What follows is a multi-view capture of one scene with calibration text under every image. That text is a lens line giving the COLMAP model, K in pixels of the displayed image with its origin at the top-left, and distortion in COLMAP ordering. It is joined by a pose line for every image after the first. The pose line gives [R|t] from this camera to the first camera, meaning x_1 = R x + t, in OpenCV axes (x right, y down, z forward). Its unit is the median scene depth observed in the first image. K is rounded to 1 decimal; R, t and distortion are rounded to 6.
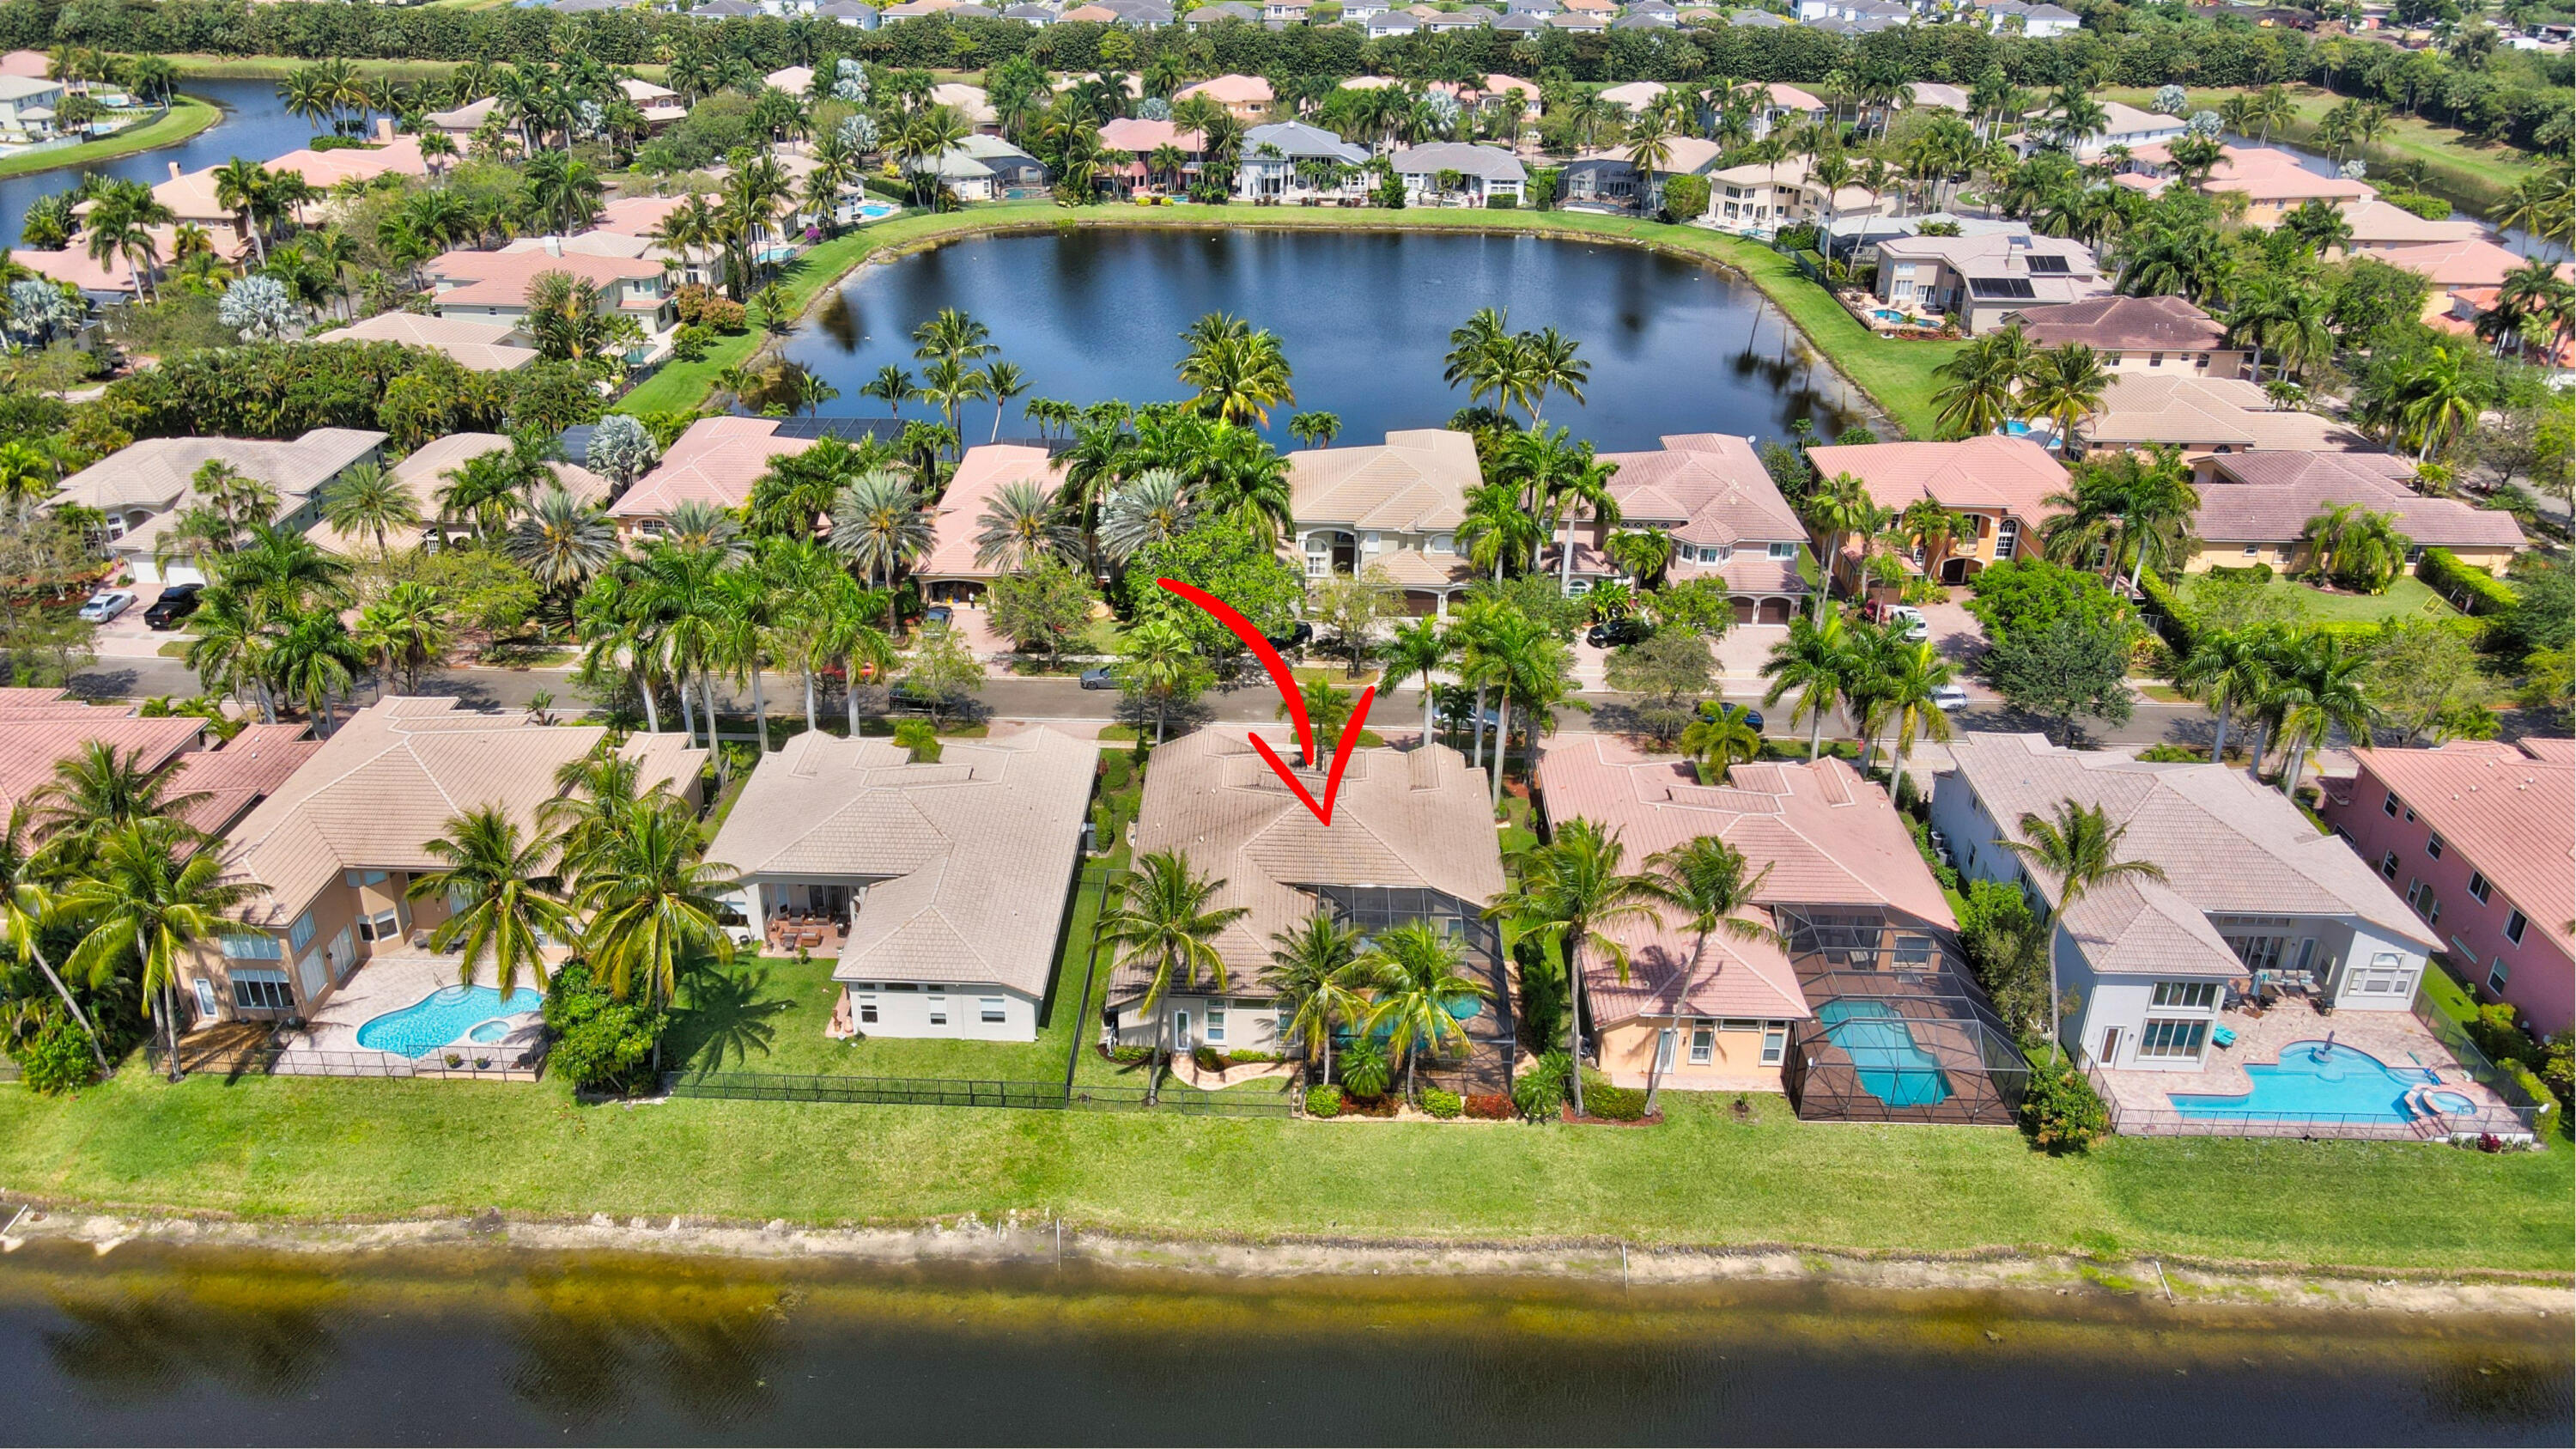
lens RADIAL K [[1904.7, 0, 1288.0], [0, 1904.7, 724.5], [0, 0, 1]] dist [-0.009294, 0.038134]
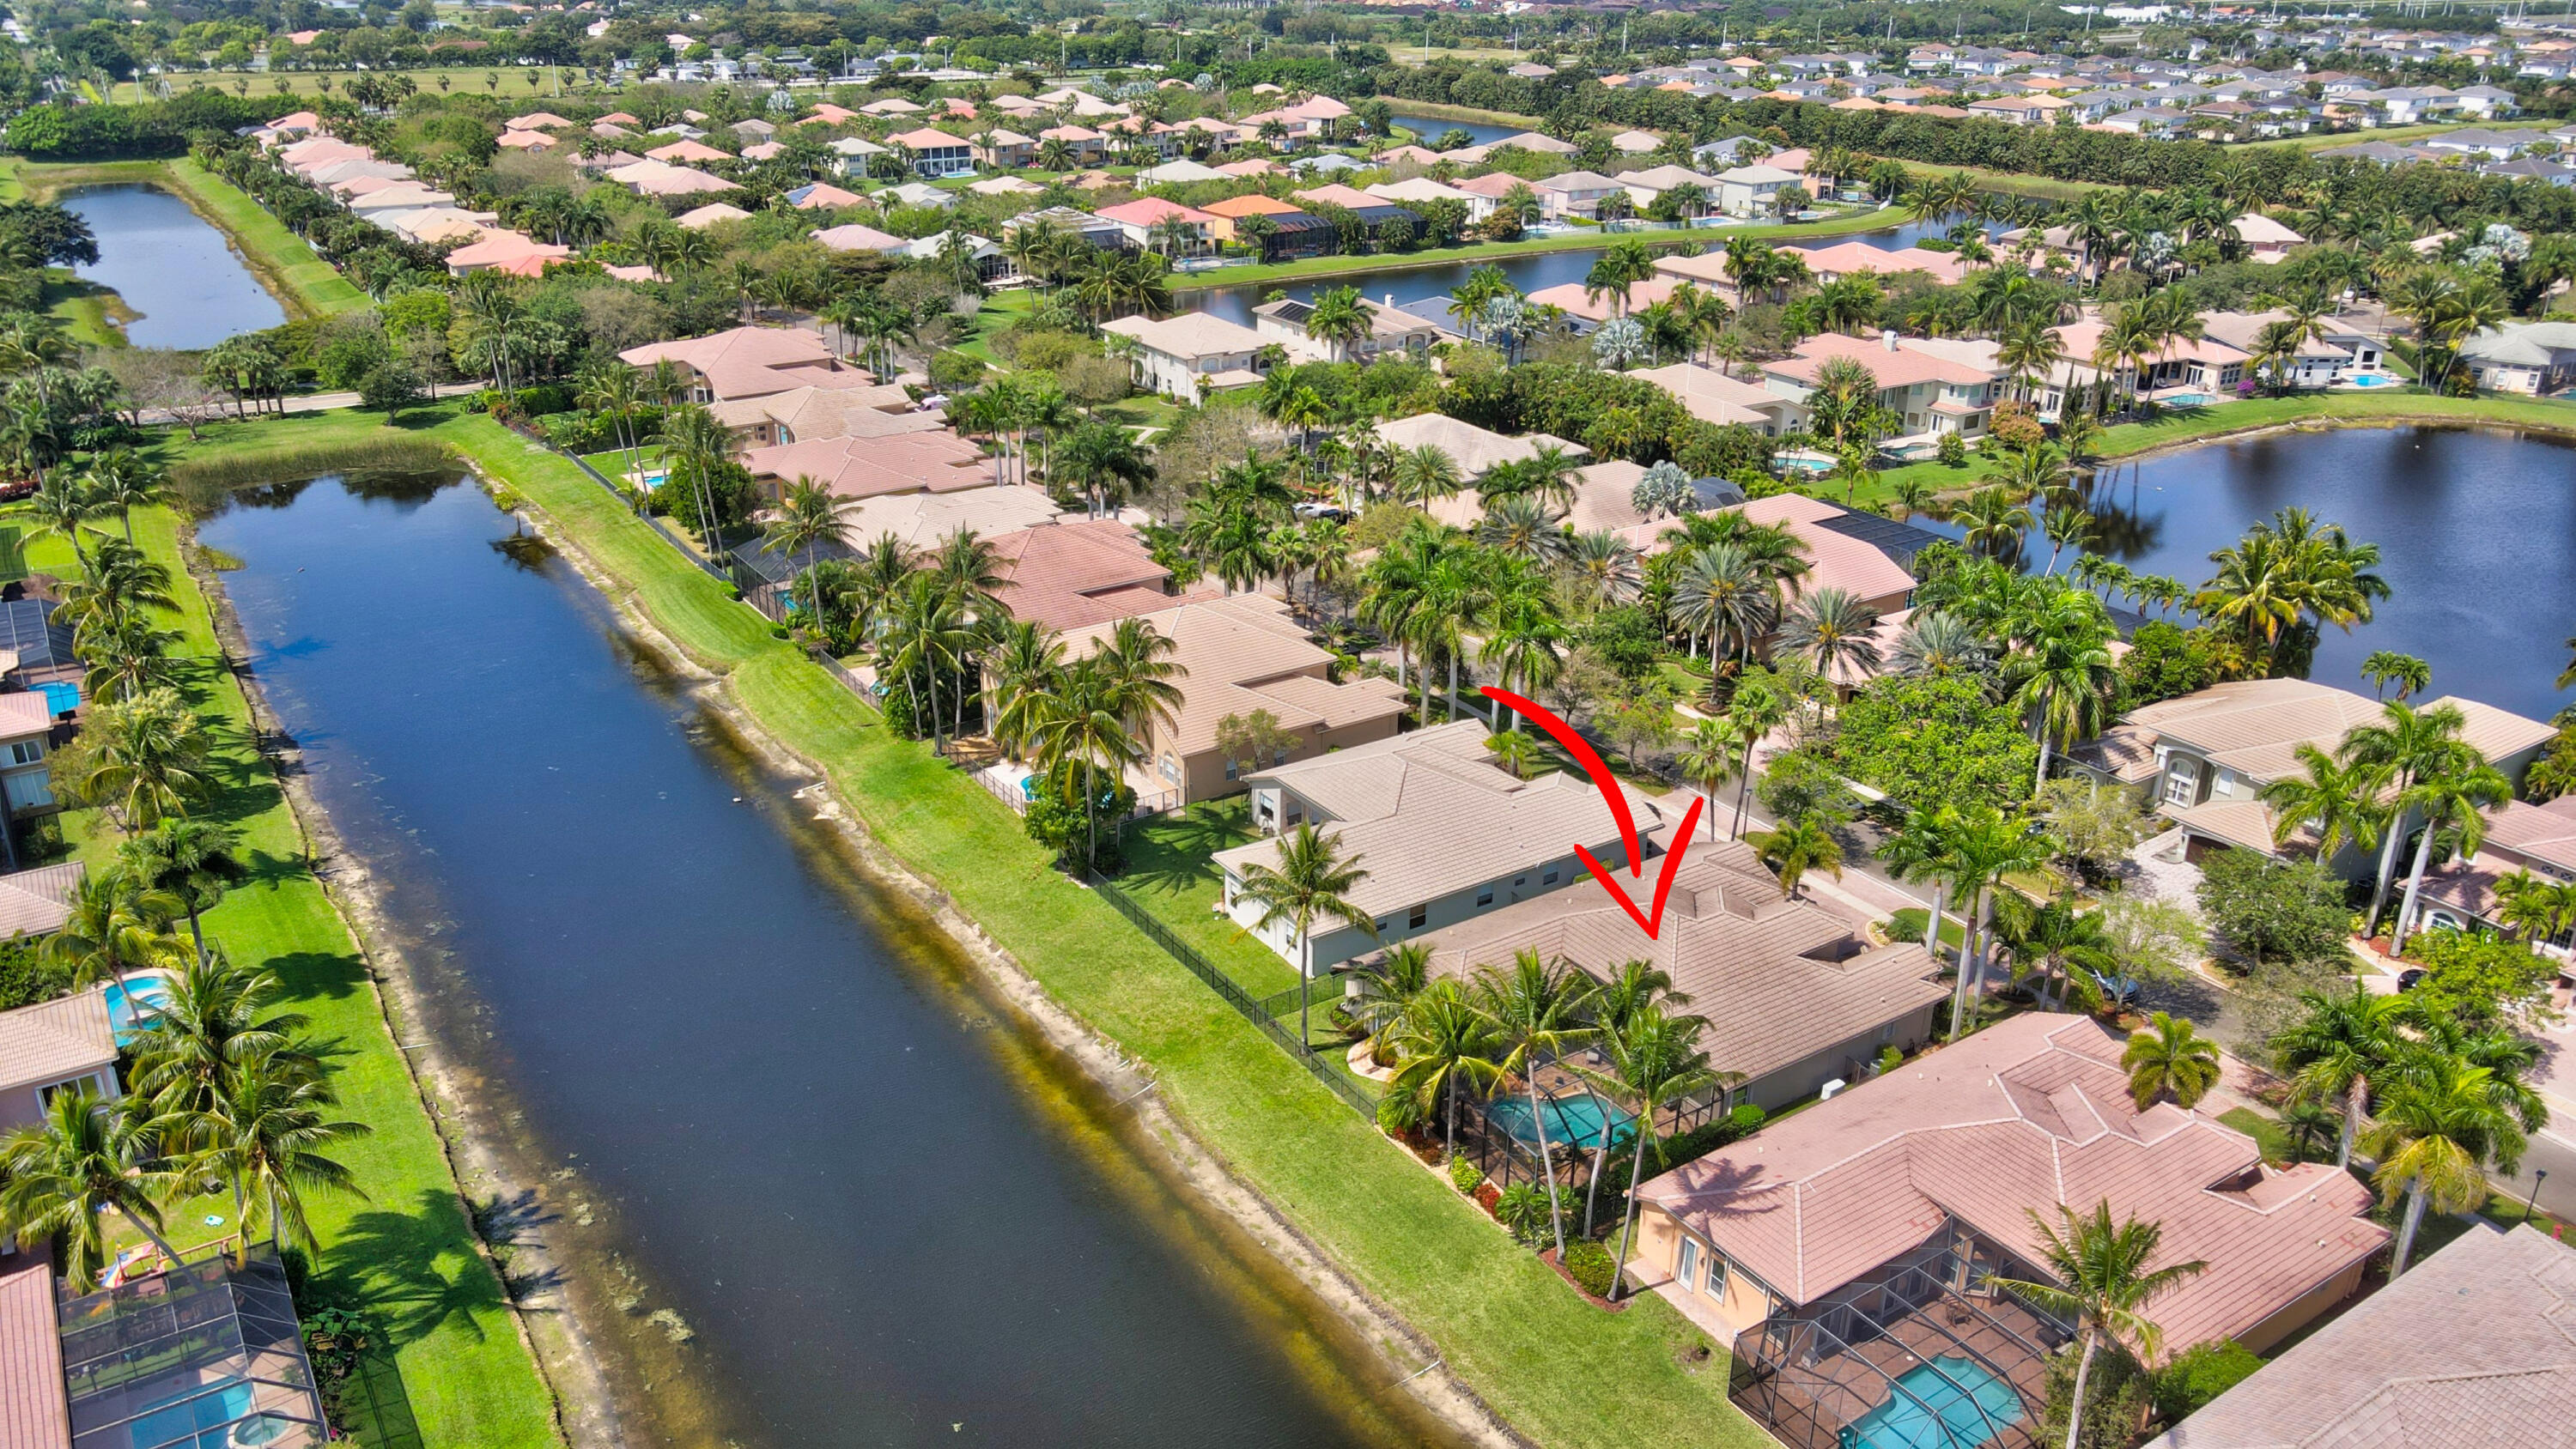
lens RADIAL K [[1940.4, 0, 1288.0], [0, 1940.4, 724.5], [0, 0, 1]] dist [-0.004731, 0.037600]
pose [[0.571122, 0.305903, -0.761737, 0.693439], [-0.361049, 0.926999, 0.101569, -0.085957], [0.737200, 0.217017, 0.639875, 0.217761]]
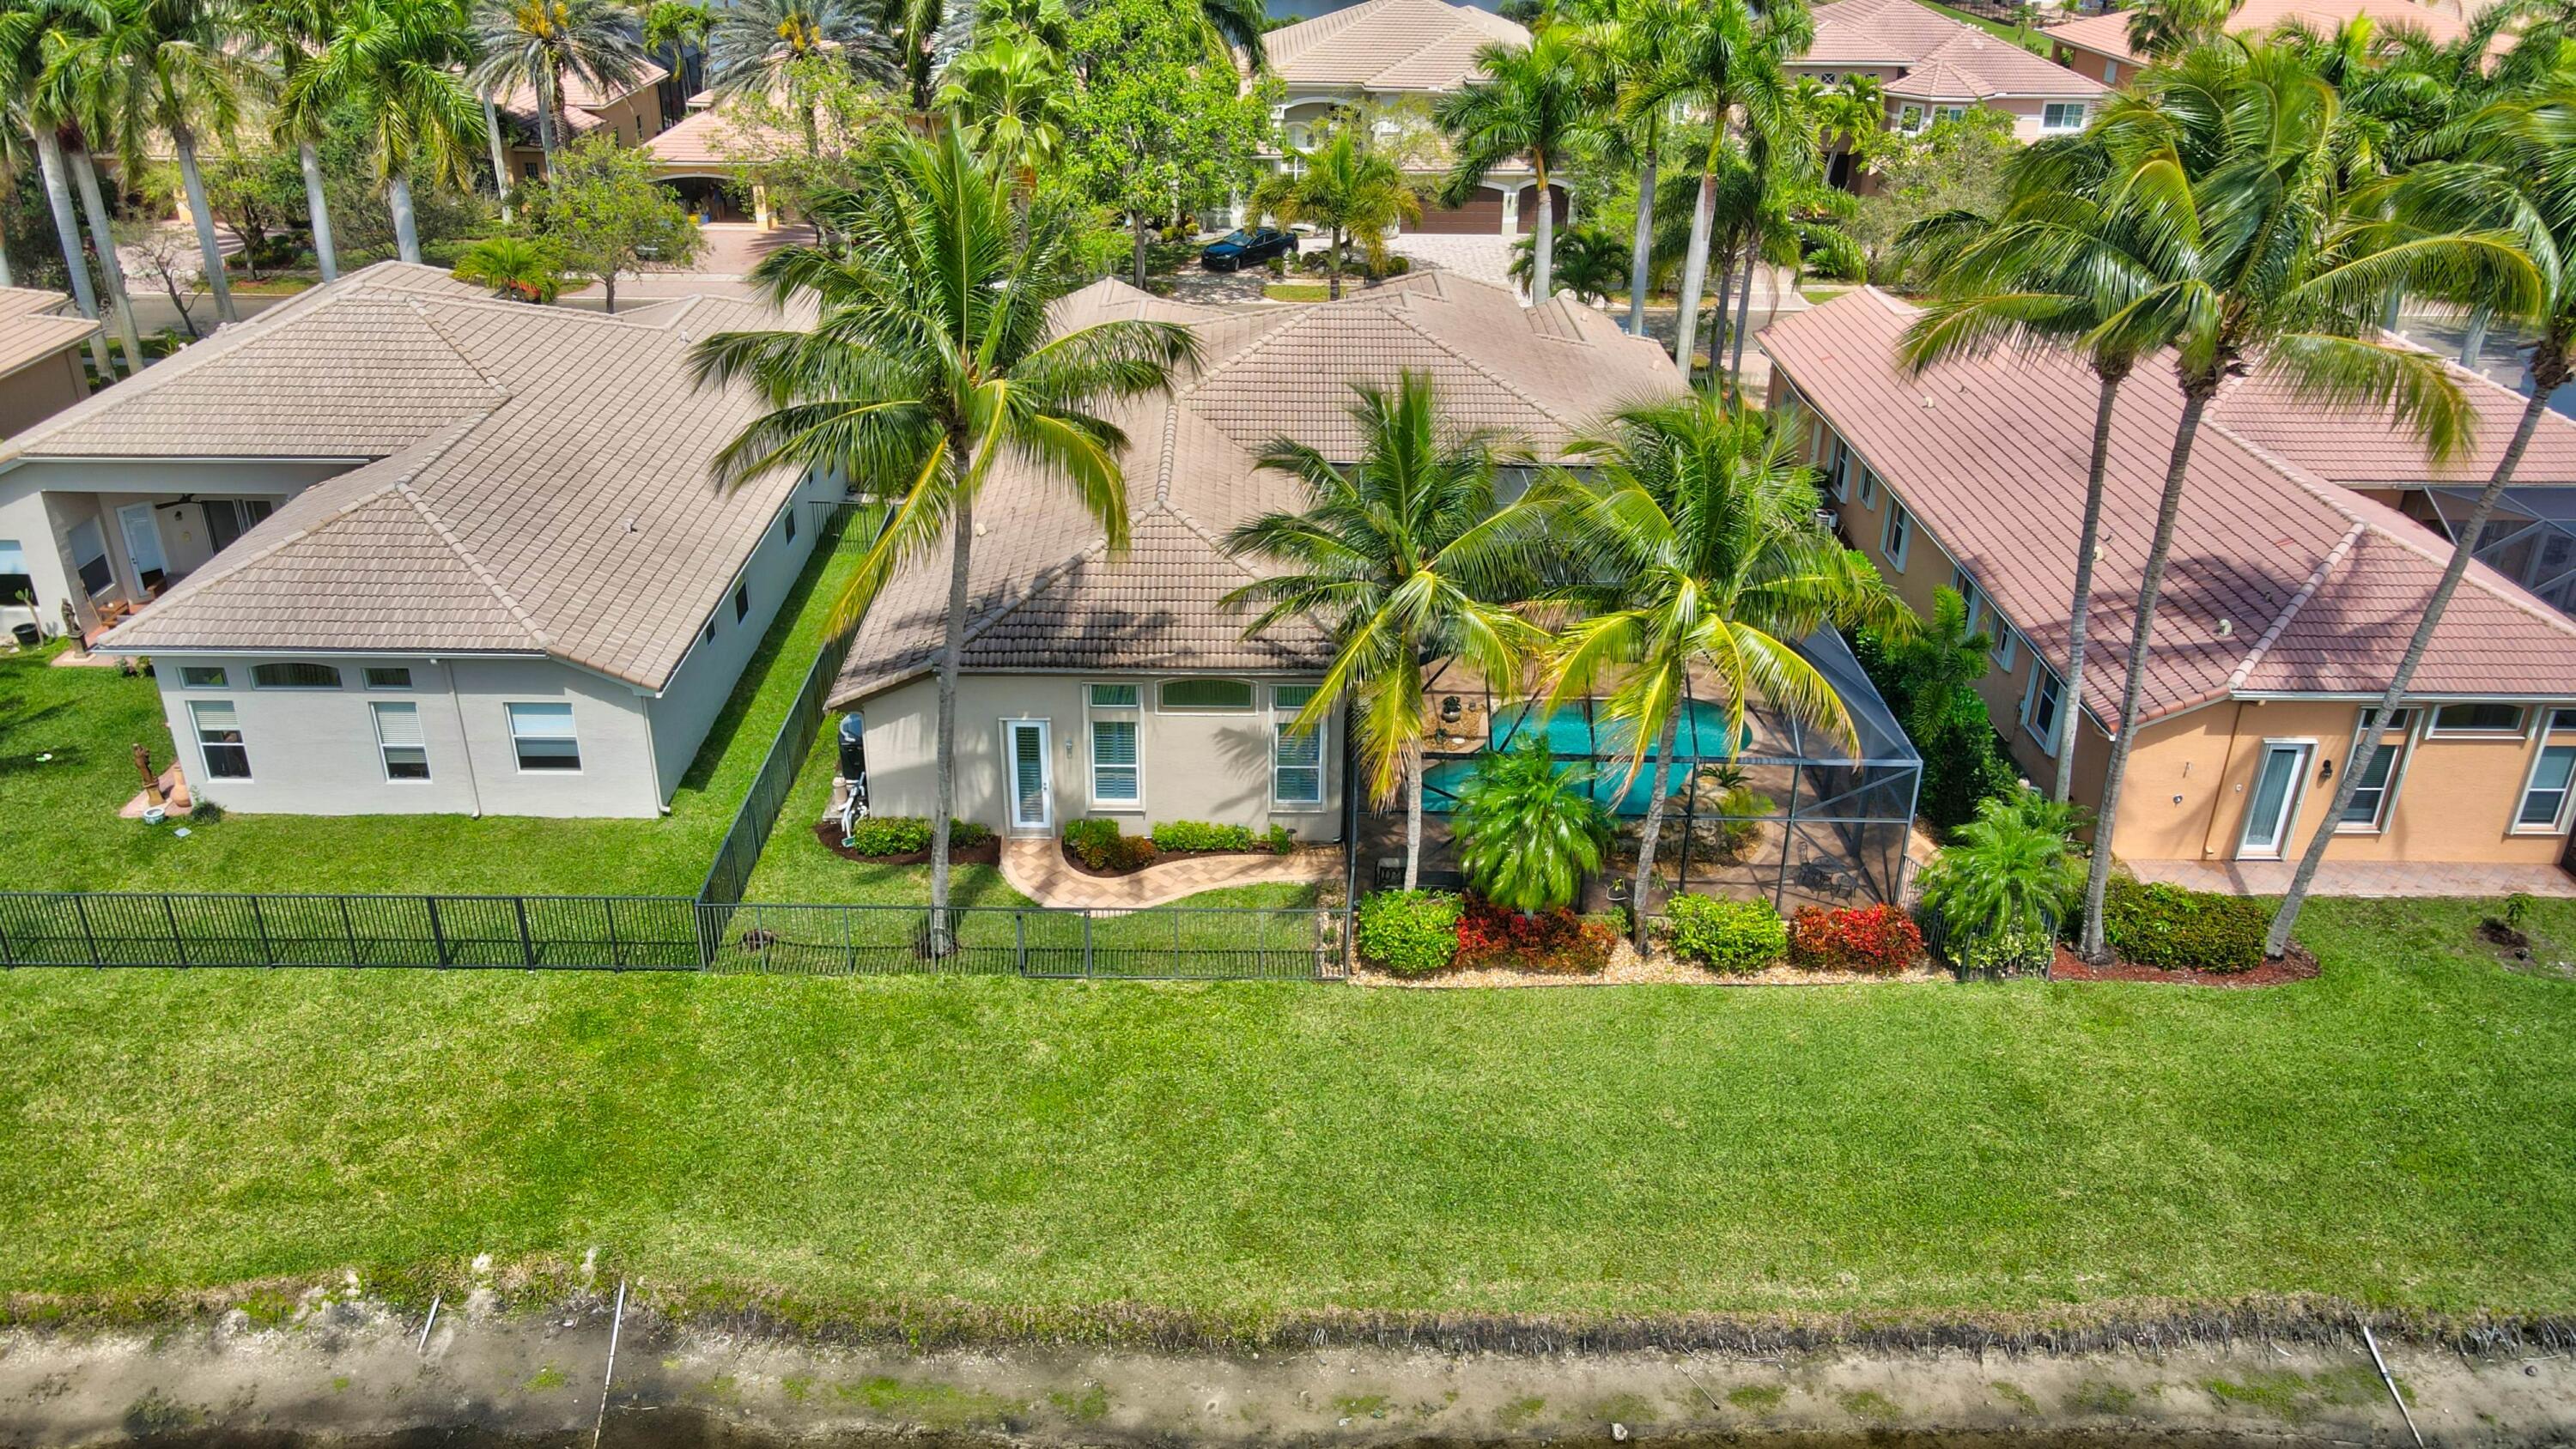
lens RADIAL K [[1893.7, 0, 1282.9], [0, 1893.7, 721.9], [0, 0, 1]] dist [0.018562, 0.001939]
pose [[0.999566, -0.017098, 0.023974, -0.012708], [0.017097, 0.999854, 0.000238, 0.148443], [-0.023975, 0.000172, 0.999713, 0.602154]]
